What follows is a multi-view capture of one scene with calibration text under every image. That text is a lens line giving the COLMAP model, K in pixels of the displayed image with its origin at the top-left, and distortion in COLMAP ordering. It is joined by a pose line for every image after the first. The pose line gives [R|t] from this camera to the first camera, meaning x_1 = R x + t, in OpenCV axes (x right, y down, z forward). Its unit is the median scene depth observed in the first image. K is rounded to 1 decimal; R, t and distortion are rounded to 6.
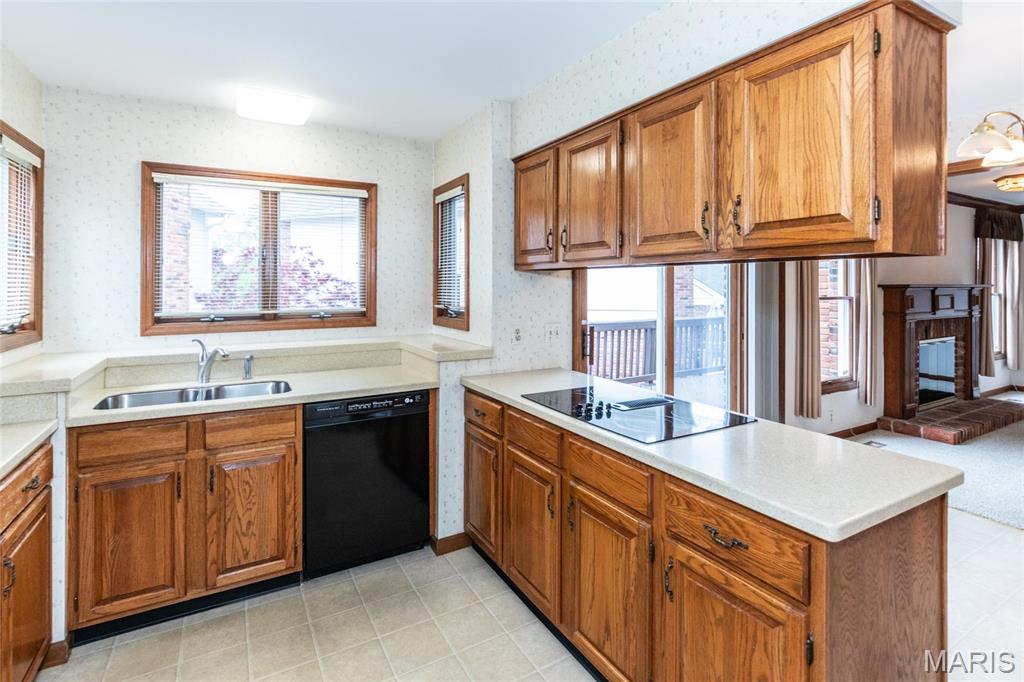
lens RADIAL K [[508.0, 0, 514.9], [0, 508.0, 282.4], [0, 0, 1]] dist [0.001198, -0.000293]
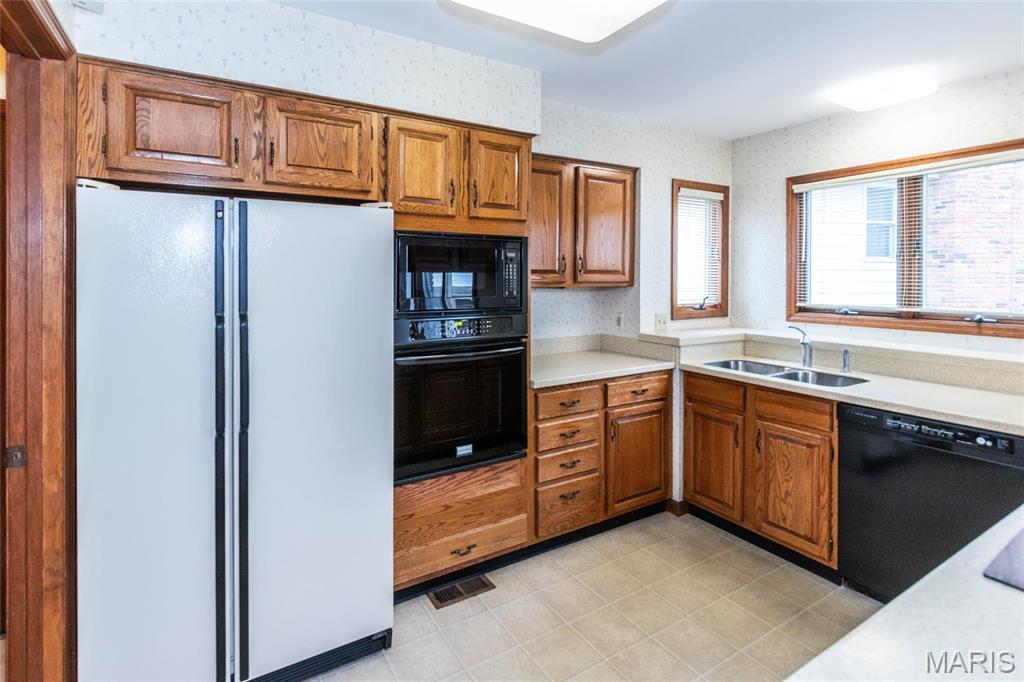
lens RADIAL K [[481.3, 0, 472.3], [0, 481.3, 279.9], [0, 0, 1]] dist [-0.001111, 0.000004]
pose [[-0.003589, 0.006259, -0.999974, 0.504775], [-0.000888, 0.999980, 0.006262, -0.000049], [0.999993, 0.000910, -0.003583, 0.295810]]
